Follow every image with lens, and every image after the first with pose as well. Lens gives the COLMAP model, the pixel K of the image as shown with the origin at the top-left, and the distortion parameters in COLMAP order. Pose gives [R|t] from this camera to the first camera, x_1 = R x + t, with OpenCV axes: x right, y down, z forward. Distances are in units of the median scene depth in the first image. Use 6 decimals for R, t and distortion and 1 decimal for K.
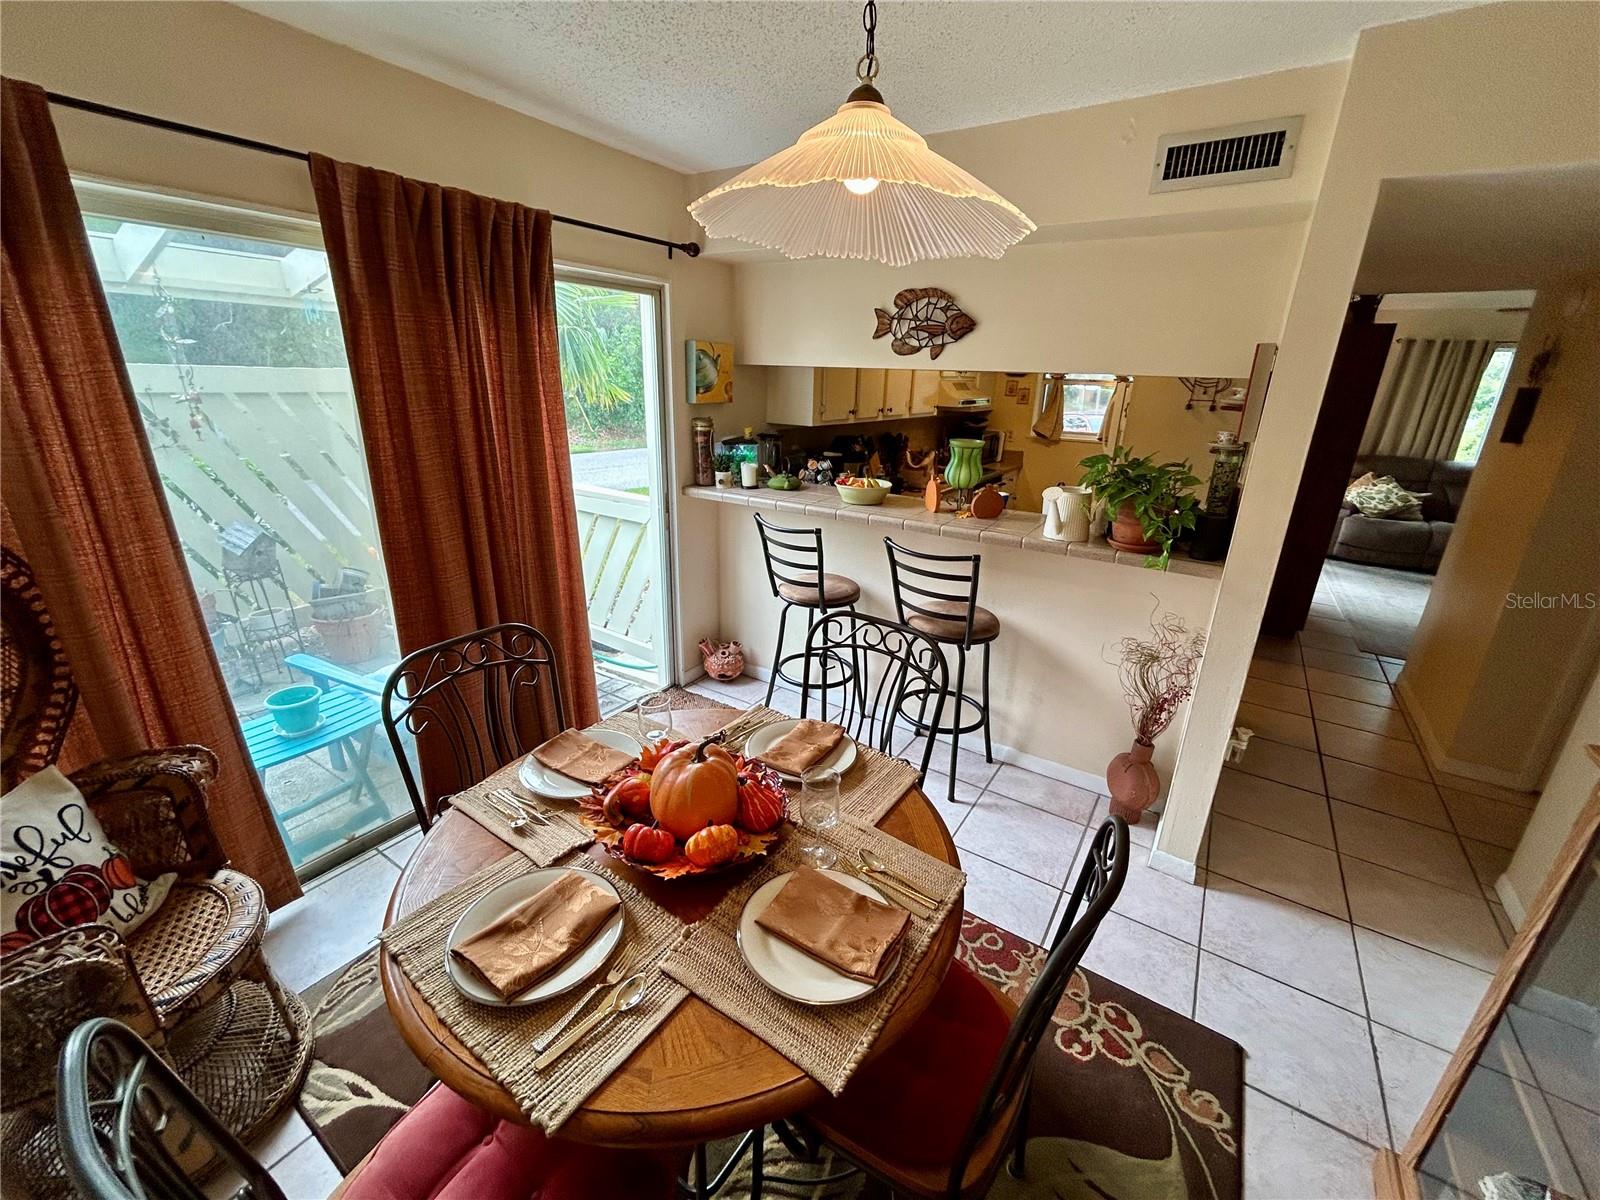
lens RADIAL K [[651.9, 0, 800.9], [0, 651.9, 597.4], [0, 0, 1]] dist [-0.003219, 0.002460]
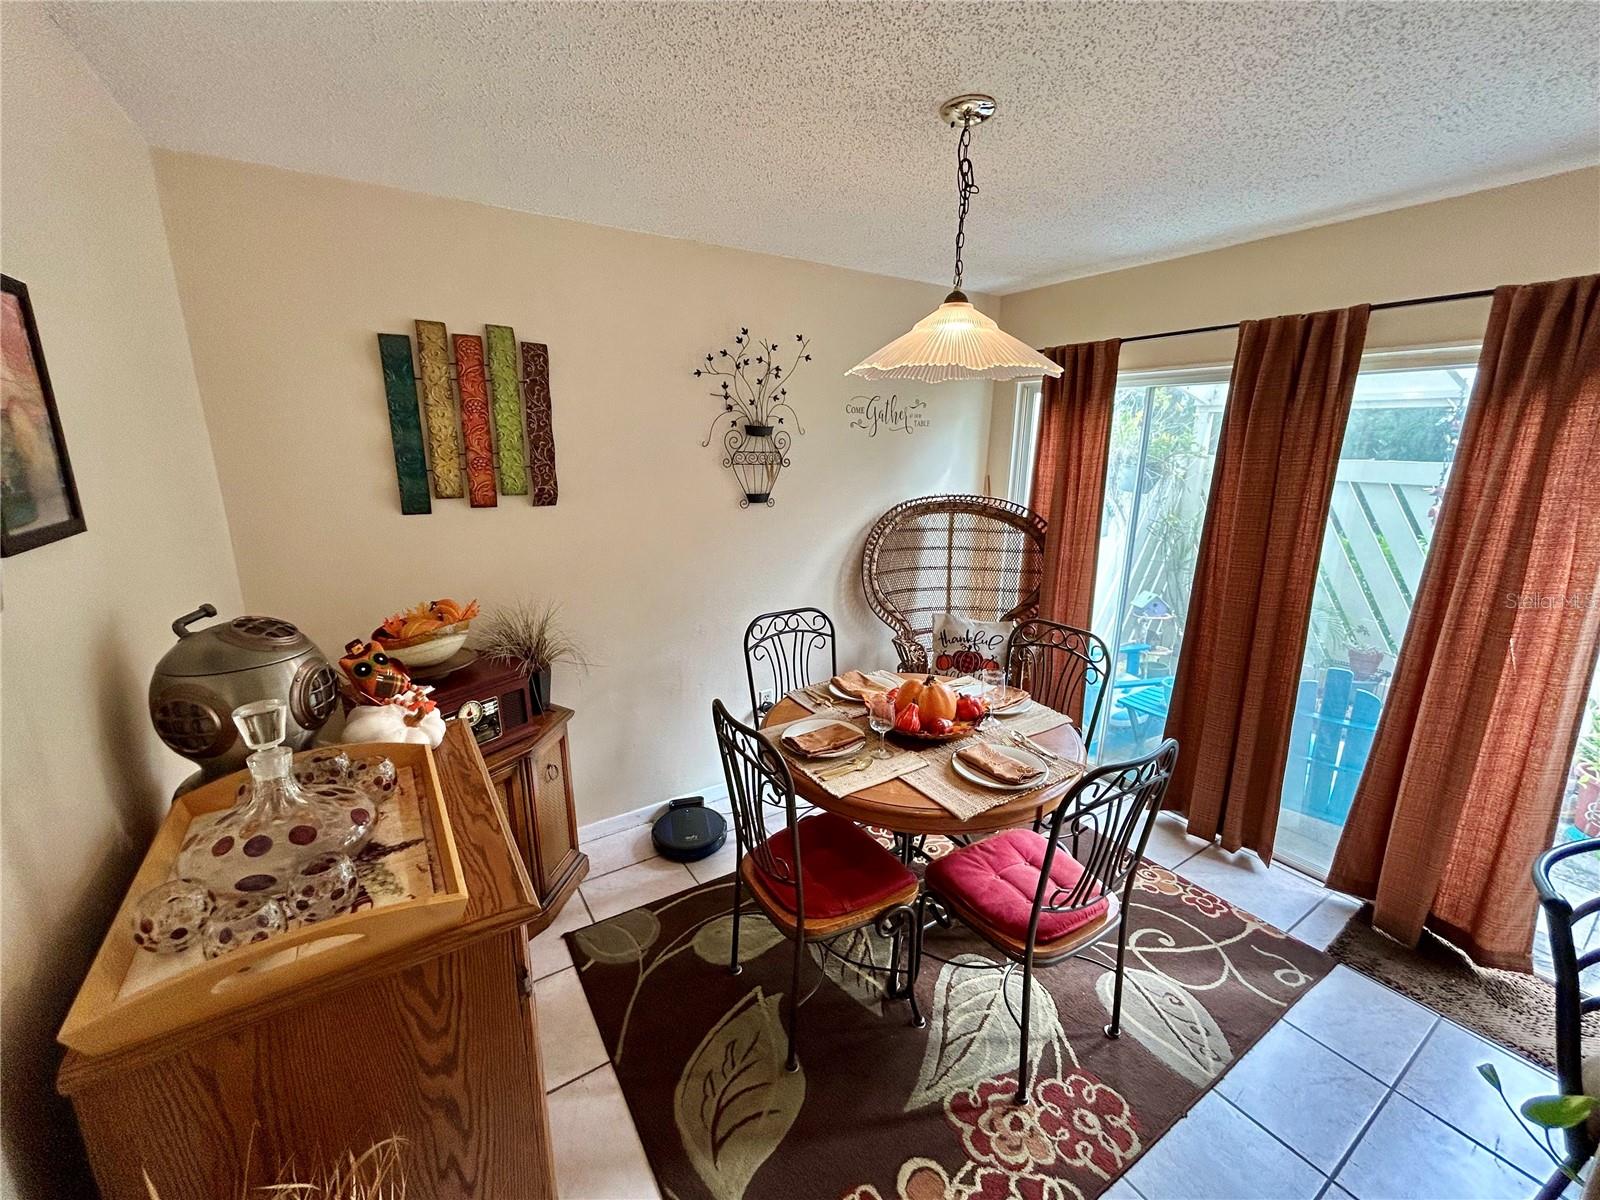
lens RADIAL K [[651.9, 0, 800.9], [0, 651.9, 597.4], [0, 0, 1]] dist [-0.003219, 0.002460]
pose [[-0.398069, 0.185618, -0.898380, 0.819263], [-0.306258, 0.896239, 0.320877, -0.221804], [0.864724, 0.402868, -0.299917, 0.641450]]
